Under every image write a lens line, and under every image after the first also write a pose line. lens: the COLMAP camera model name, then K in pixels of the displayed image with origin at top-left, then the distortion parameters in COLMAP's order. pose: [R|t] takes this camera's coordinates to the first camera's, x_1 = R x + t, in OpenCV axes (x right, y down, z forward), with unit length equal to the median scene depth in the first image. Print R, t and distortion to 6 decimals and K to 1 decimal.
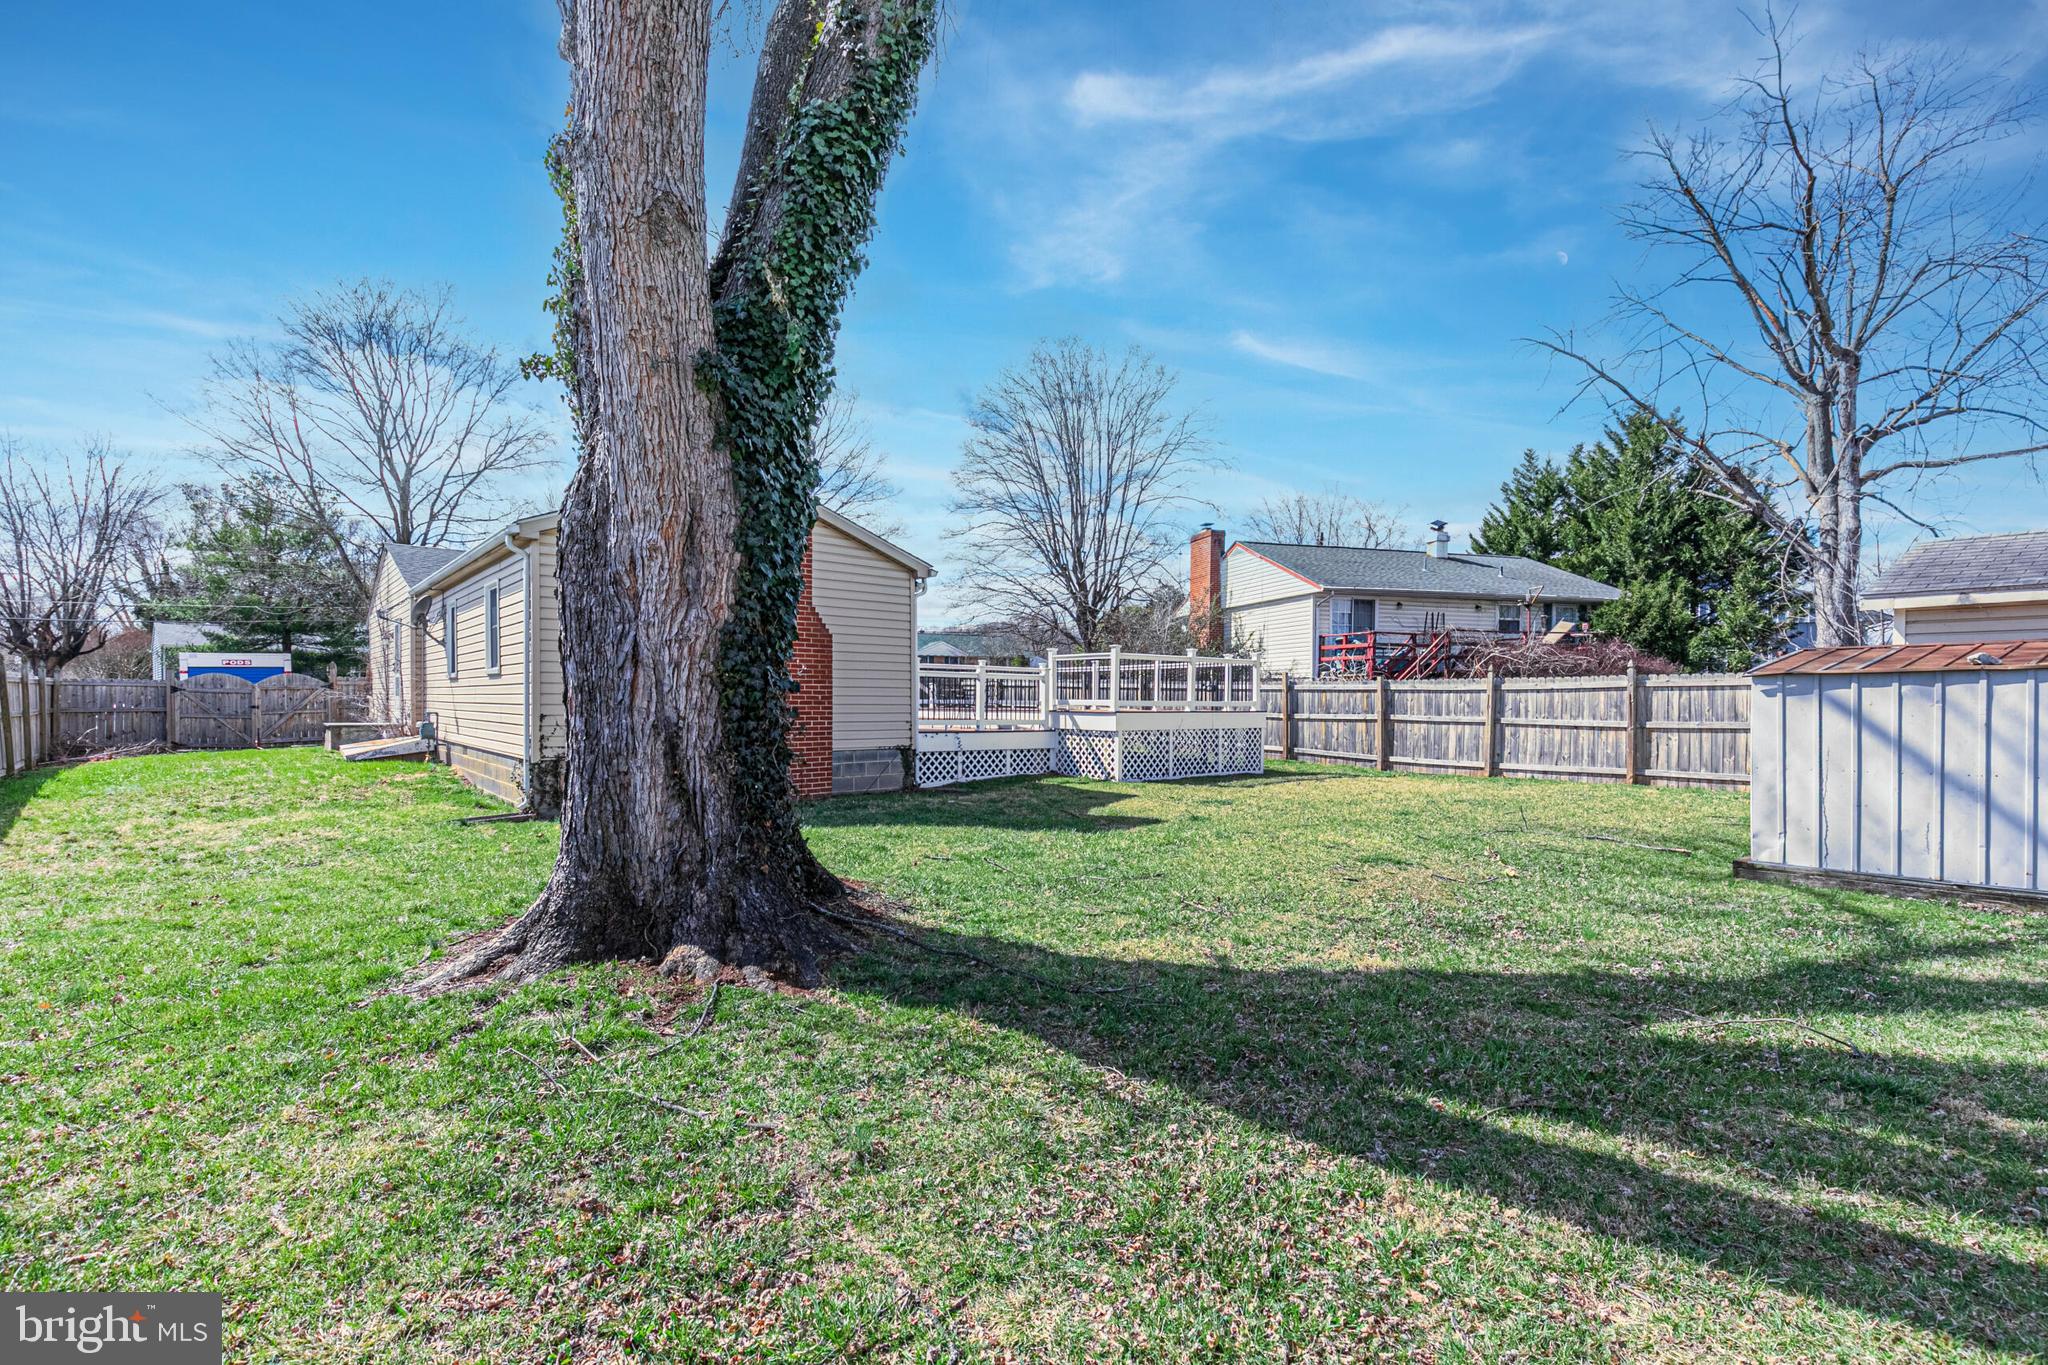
lens RADIAL K [[913.6, 0, 1024.0], [0, 913.6, 682.5], [0, 0, 1]] dist [0.010908, -0.000518]
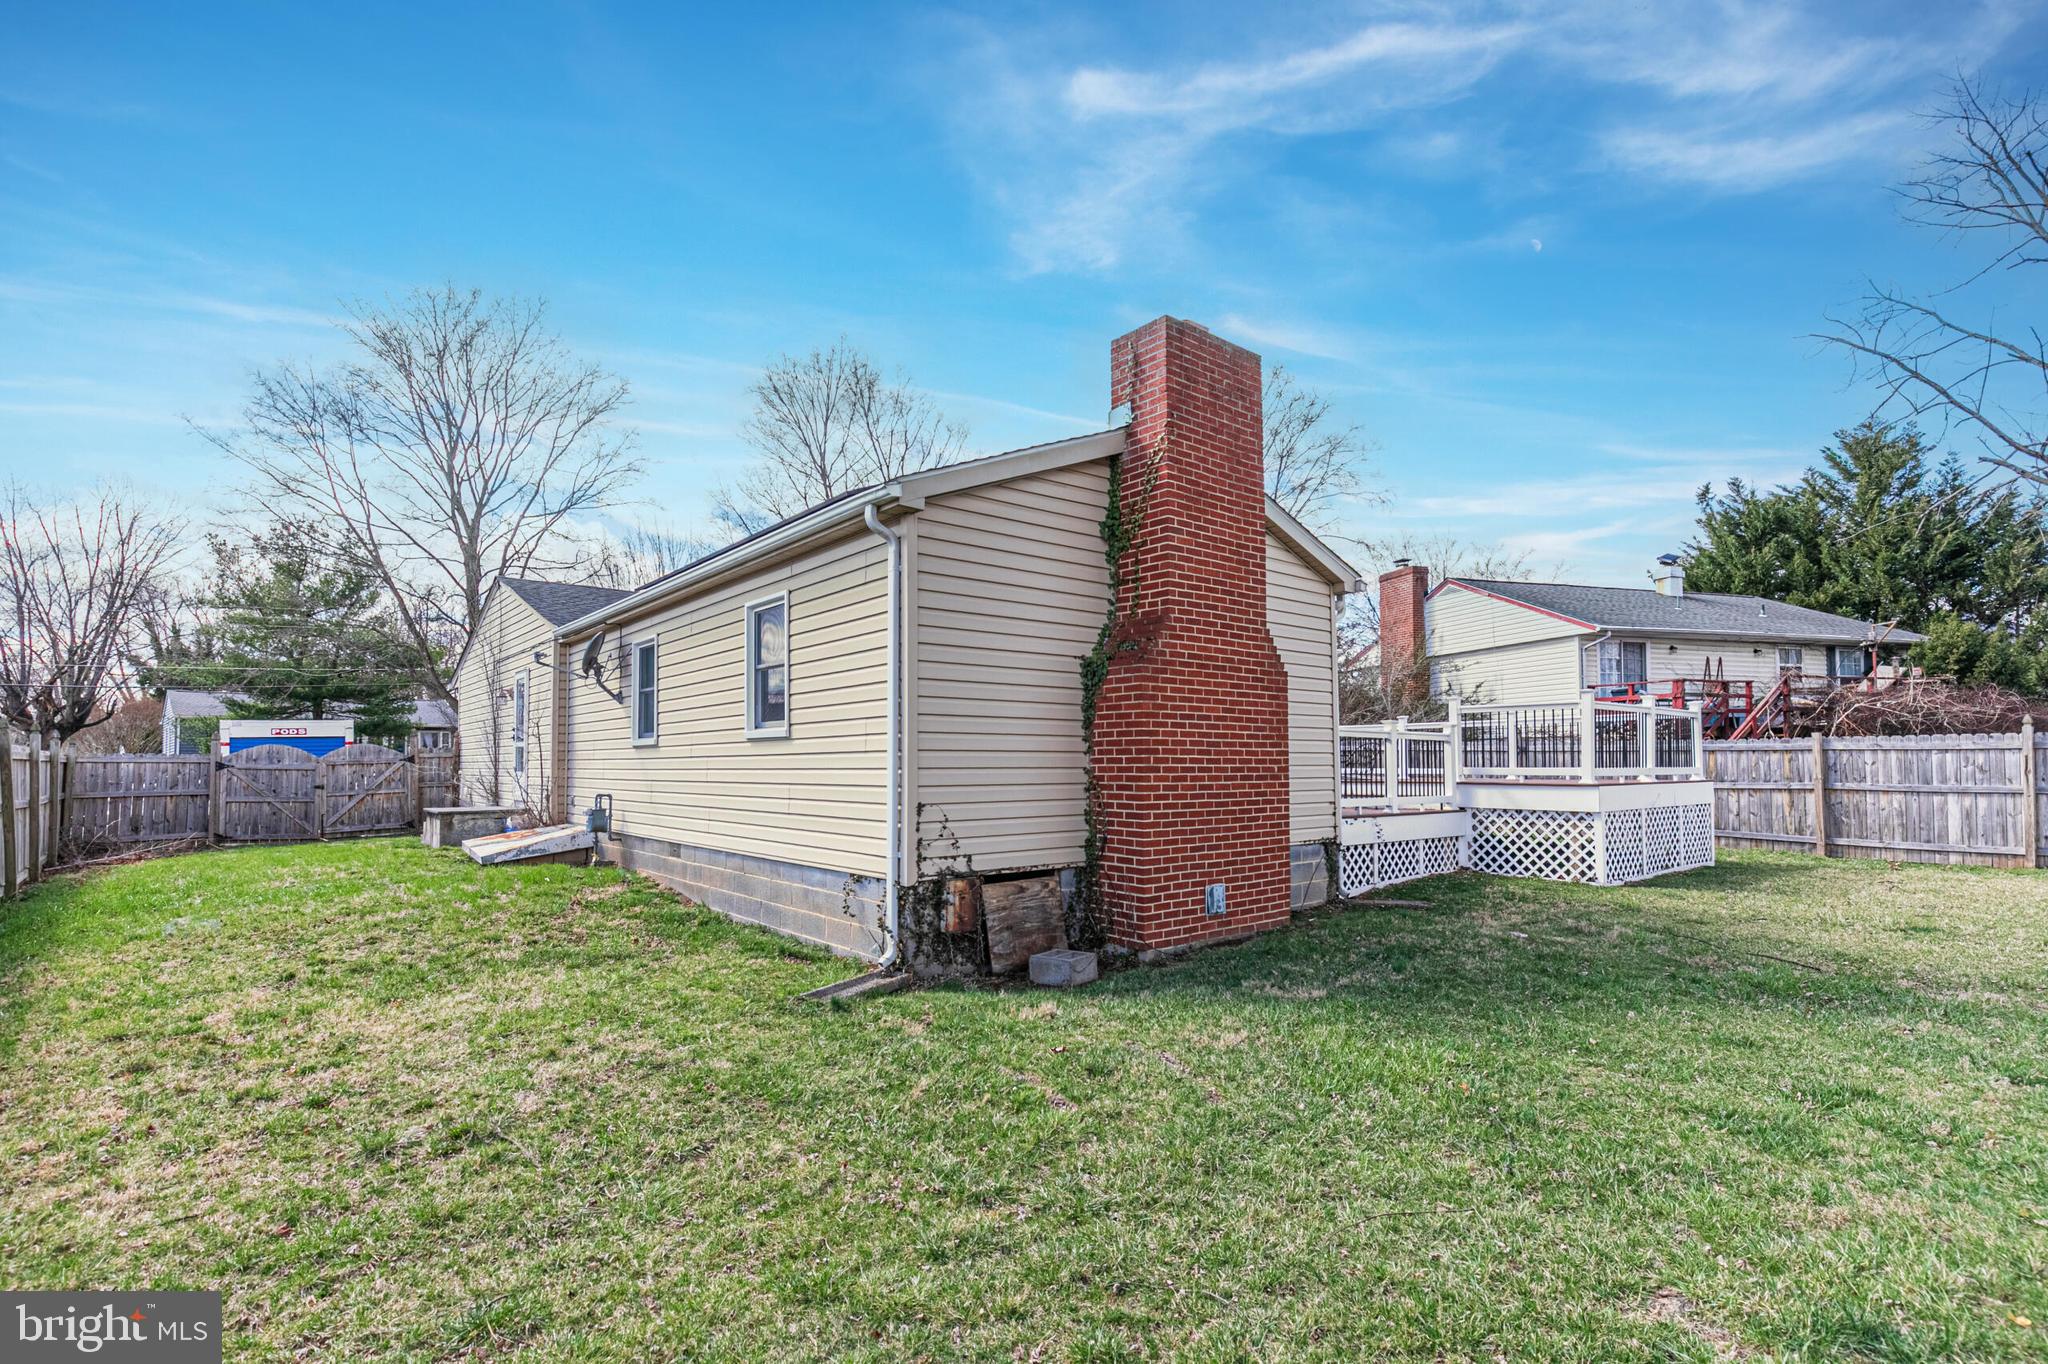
lens RADIAL K [[914.9, 0, 1021.2], [0, 914.9, 687.4], [0, 0, 1]] dist [0.009436, -0.001658]
pose [[0.999931, -0.010456, 0.005442, -0.264494], [0.010794, 0.997745, -0.066244, 0.000087], [-0.004737, 0.066298, 0.997789, 0.230217]]
